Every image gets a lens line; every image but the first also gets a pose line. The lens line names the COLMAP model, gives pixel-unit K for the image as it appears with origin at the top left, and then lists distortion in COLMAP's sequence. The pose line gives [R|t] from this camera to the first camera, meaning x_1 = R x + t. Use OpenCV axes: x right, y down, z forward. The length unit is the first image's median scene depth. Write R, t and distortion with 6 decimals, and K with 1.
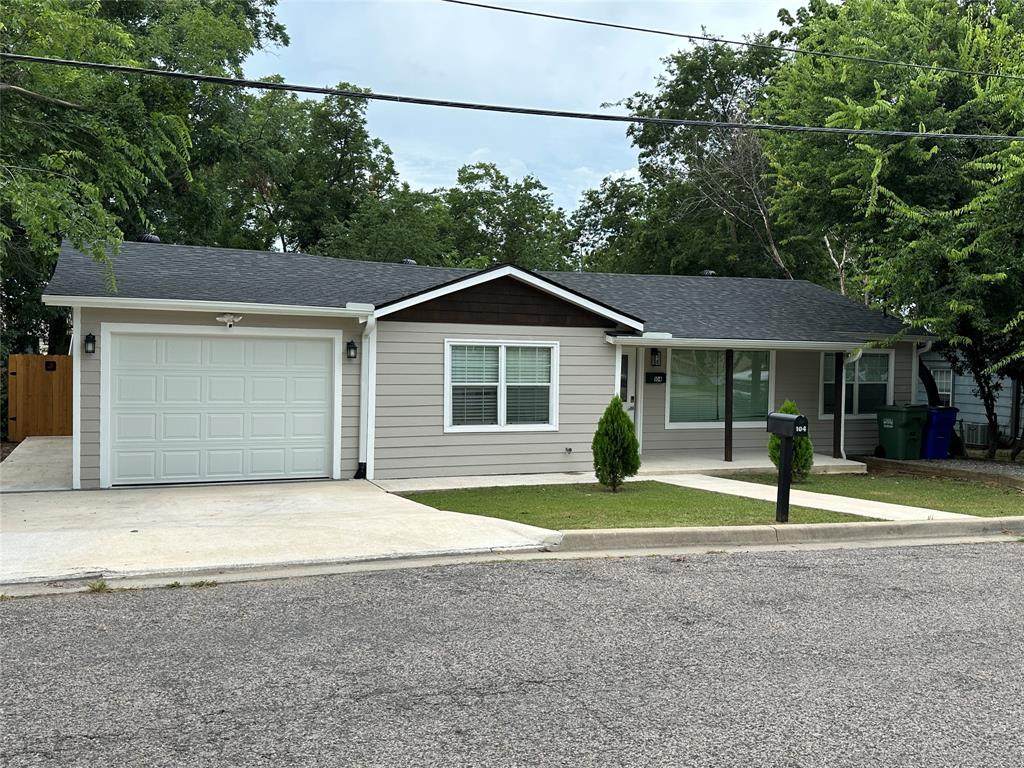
lens RADIAL K [[926.0, 0, 513.8], [0, 926.0, 385.4], [0, 0, 1]] dist [0.082304, 0.005104]
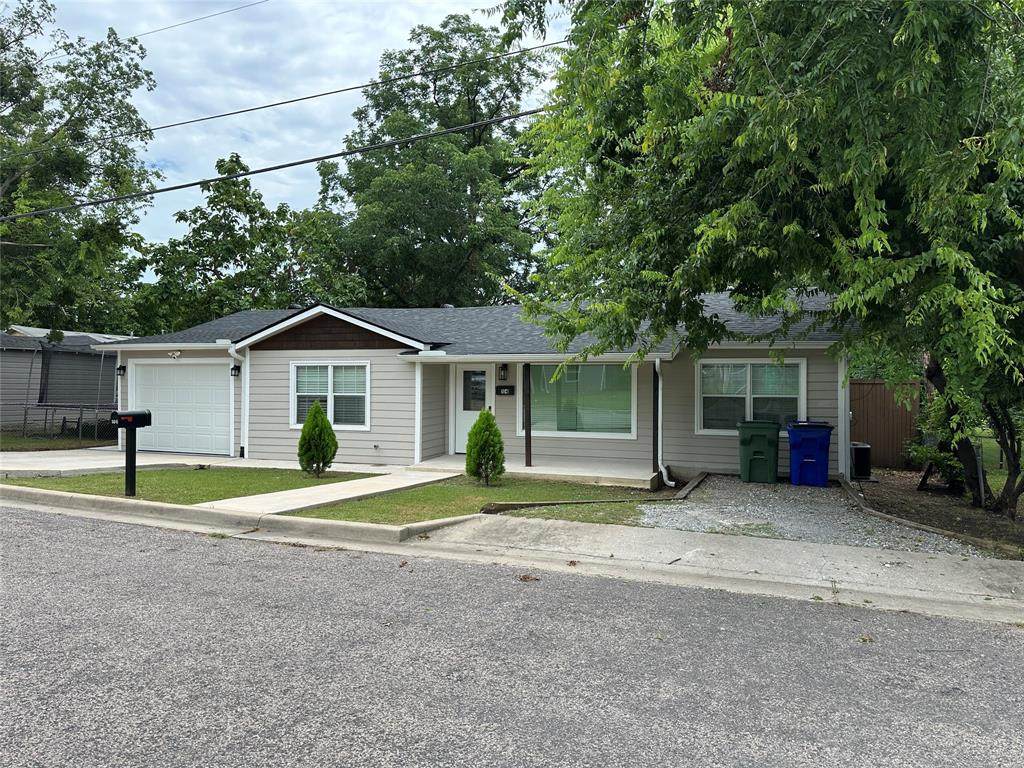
lens RADIAL K [[722.7, 0, 514.5], [0, 722.7, 387.7], [0, 0, 1]] dist [0.048315, -0.056401]
pose [[0.731880, -0.006851, -0.681399, 0.913834], [-0.010285, 0.999725, -0.021098, 0.008931], [0.681356, 0.022449, 0.731608, 0.424721]]
